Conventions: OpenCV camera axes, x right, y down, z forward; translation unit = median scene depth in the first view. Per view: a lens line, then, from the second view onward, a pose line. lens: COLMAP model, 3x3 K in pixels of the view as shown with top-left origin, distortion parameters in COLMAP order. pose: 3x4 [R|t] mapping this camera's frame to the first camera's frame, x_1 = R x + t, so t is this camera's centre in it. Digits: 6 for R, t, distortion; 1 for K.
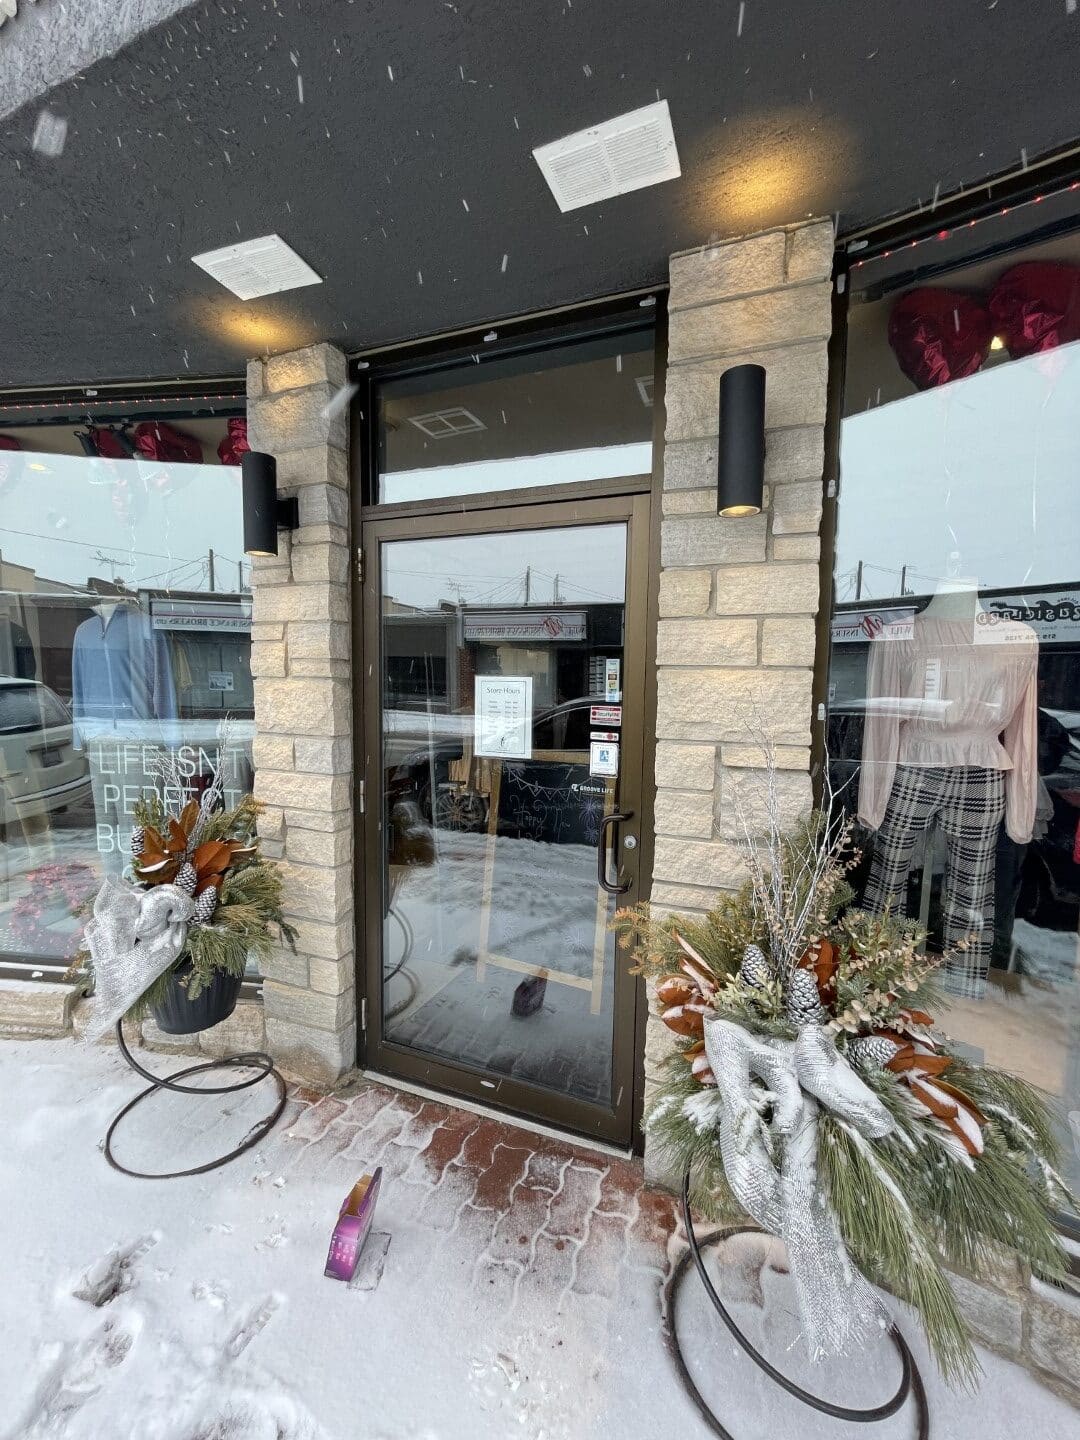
lens RADIAL K [[582.4, 0, 539.4], [0, 582.4, 720.2], [0, 0, 1]] dist [-0.000598, -0.000299]
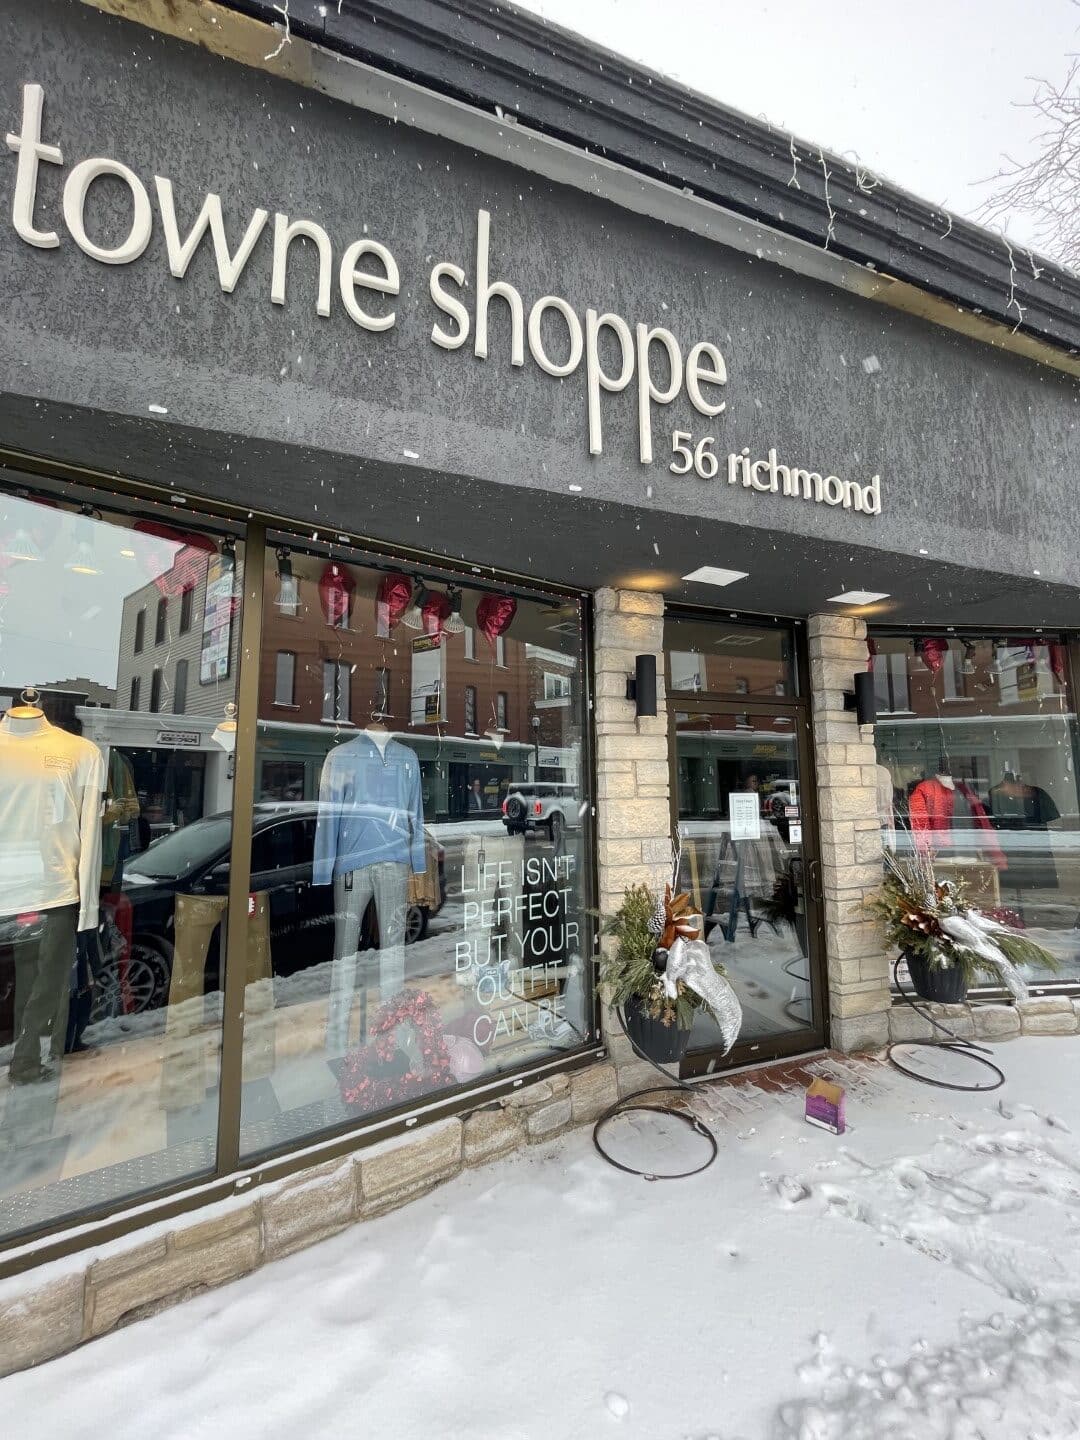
lens RADIAL K [[582.4, 0, 534.9], [0, 582.4, 721.0], [0, 0, 1]] dist [-0.000598, -0.000299]
pose [[0.744162, 0.053856, 0.665824, -1.628018], [0.067112, 0.985674, -0.154736, -0.056099], [-0.664619, 0.159833, 0.729887, 0.080564]]
